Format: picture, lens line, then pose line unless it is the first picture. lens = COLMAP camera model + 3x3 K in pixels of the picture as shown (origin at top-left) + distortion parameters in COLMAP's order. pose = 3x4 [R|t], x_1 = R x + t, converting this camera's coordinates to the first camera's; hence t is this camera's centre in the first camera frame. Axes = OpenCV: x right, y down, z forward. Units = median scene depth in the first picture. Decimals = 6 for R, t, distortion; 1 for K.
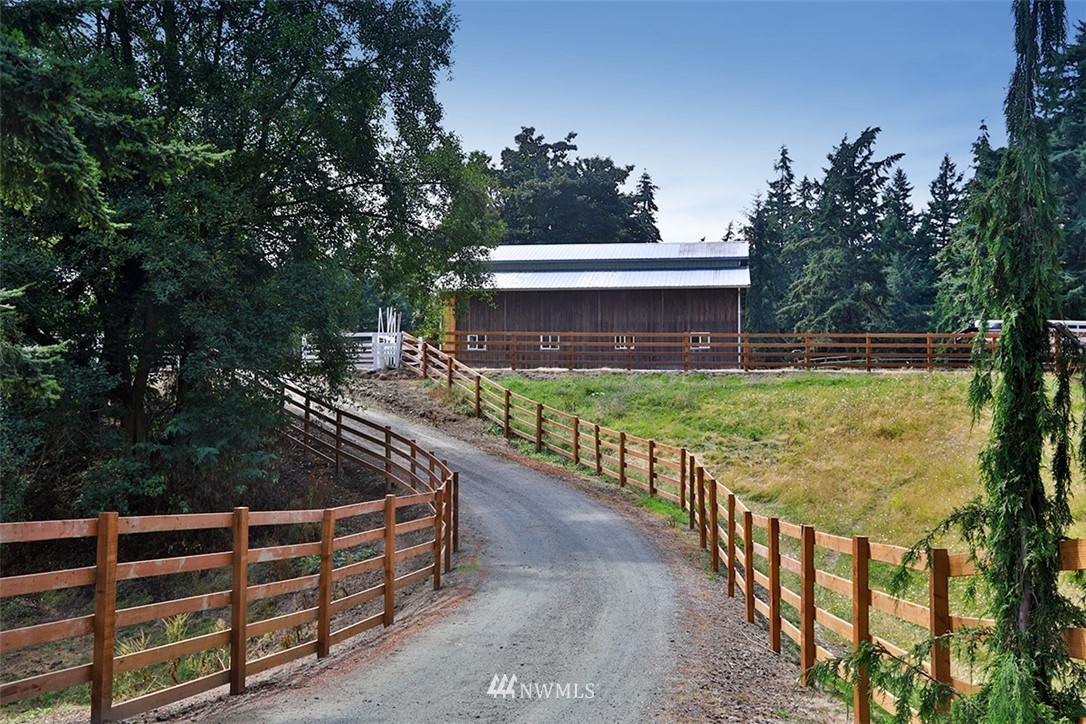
lens RADIAL K [[1091.5, 0, 542.5], [0, 1091.5, 362.2], [0, 0, 1]] dist [0.006746, 0.000000]
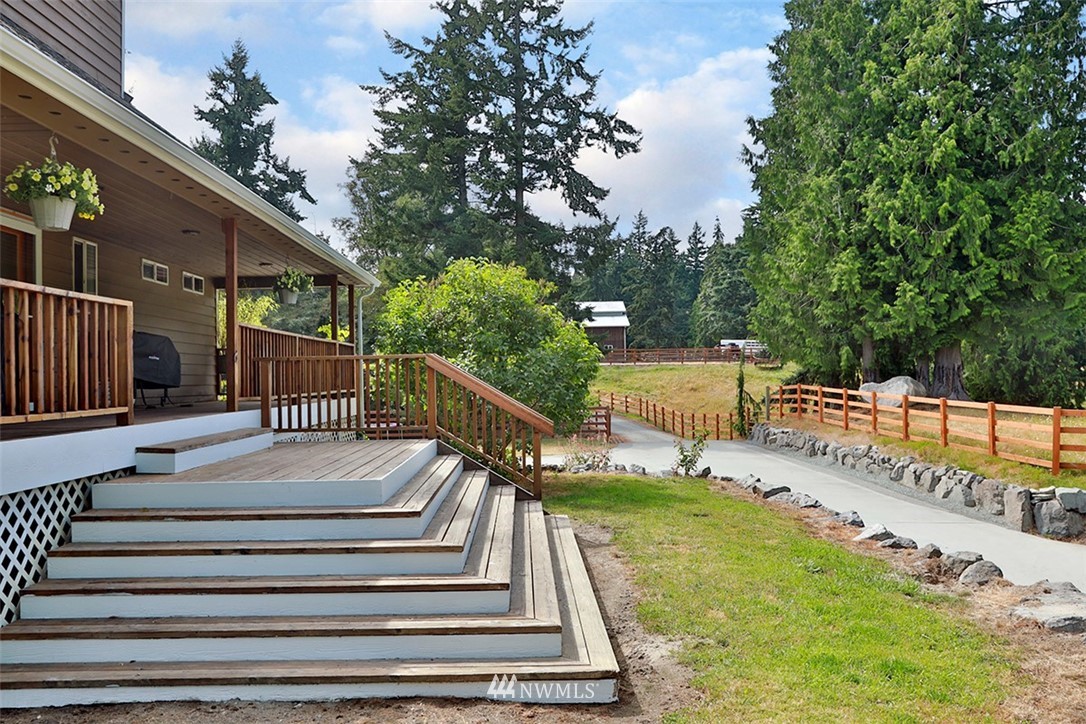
lens RADIAL K [[926.0, 0, 542.9], [0, 926.0, 363.2], [0, 0, 1]] dist [-0.003980, -0.001409]
pose [[0.978243, -0.023480, 0.206129, -0.499311], [0.012763, 0.998504, 0.053169, -0.120356], [-0.207069, -0.049381, 0.977079, -1.120895]]
